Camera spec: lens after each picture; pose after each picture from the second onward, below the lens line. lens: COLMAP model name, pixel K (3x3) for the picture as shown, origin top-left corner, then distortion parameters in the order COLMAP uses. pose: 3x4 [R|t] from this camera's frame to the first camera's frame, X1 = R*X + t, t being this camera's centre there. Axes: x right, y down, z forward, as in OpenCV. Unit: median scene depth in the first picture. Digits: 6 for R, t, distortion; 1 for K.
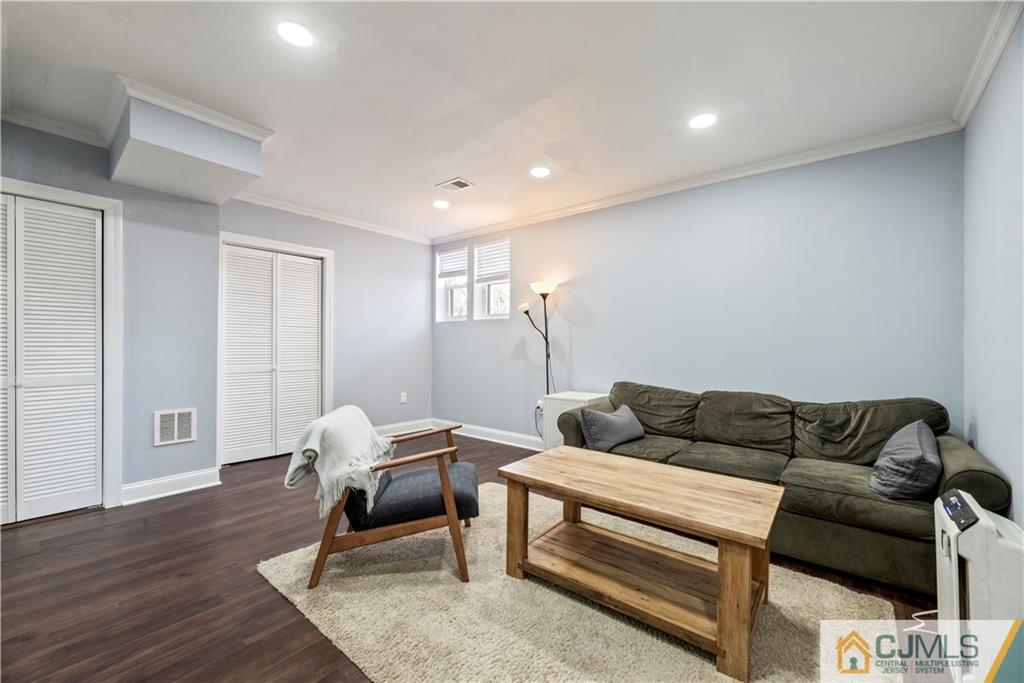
lens RADIAL K [[417.0, 0, 512.5], [0, 417.0, 345.9], [0, 0, 1]] dist [0.000824, 0.000556]
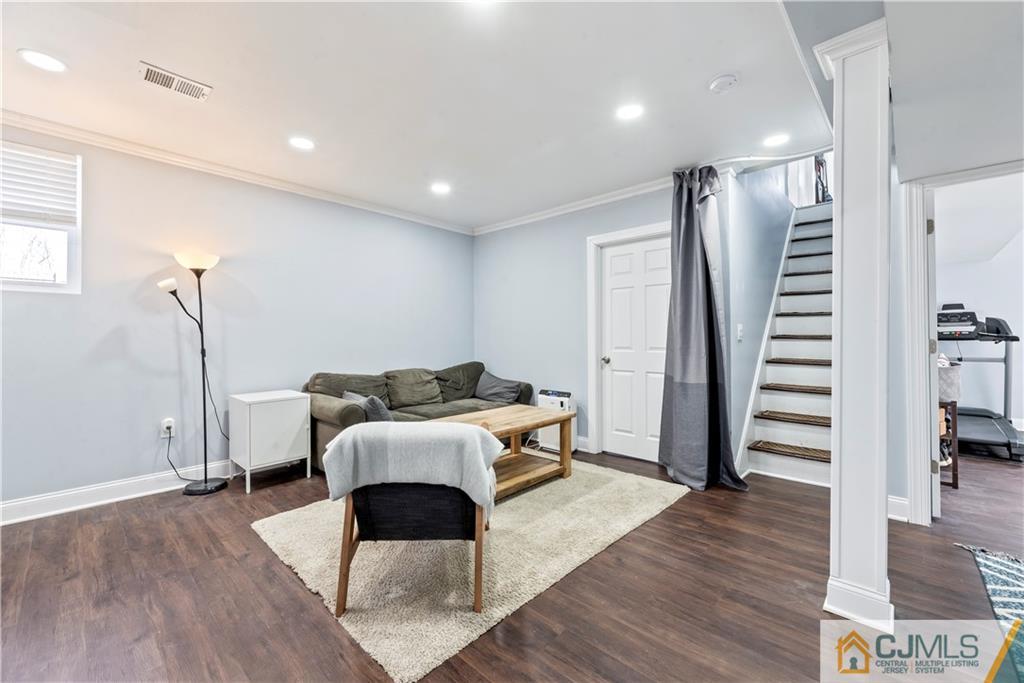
lens RADIAL K [[417.0, 0, 508.5], [0, 417.0, 335.5], [0, 0, 1]] dist [0.000824, 0.000556]
pose [[0.068422, -0.003992, 0.997648, -0.708152], [0.009847, 0.999946, 0.003326, -0.005595], [-0.997608, 0.009597, 0.068458, 0.450983]]
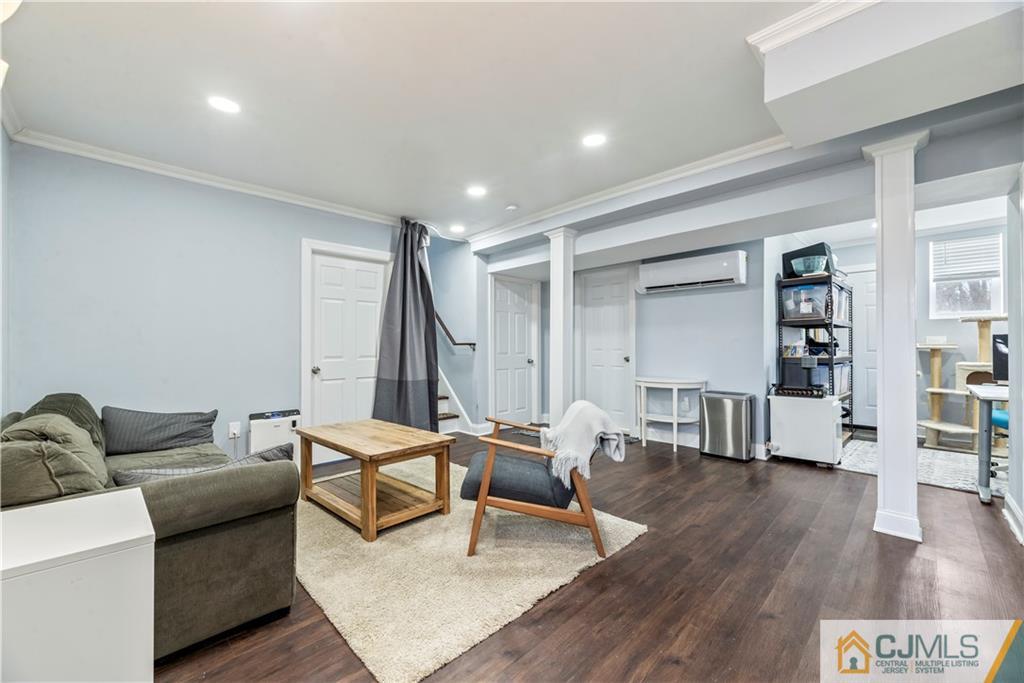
lens RADIAL K [[417.0, 0, 507.1], [0, 417.0, 342.6], [0, 0, 1]] dist [0.000824, 0.000556]
pose [[-0.995784, -0.001269, 0.091724, -0.193017], [-0.001482, 0.999996, -0.002258, -0.003739], [-0.091721, -0.002384, -0.995782, 1.261711]]
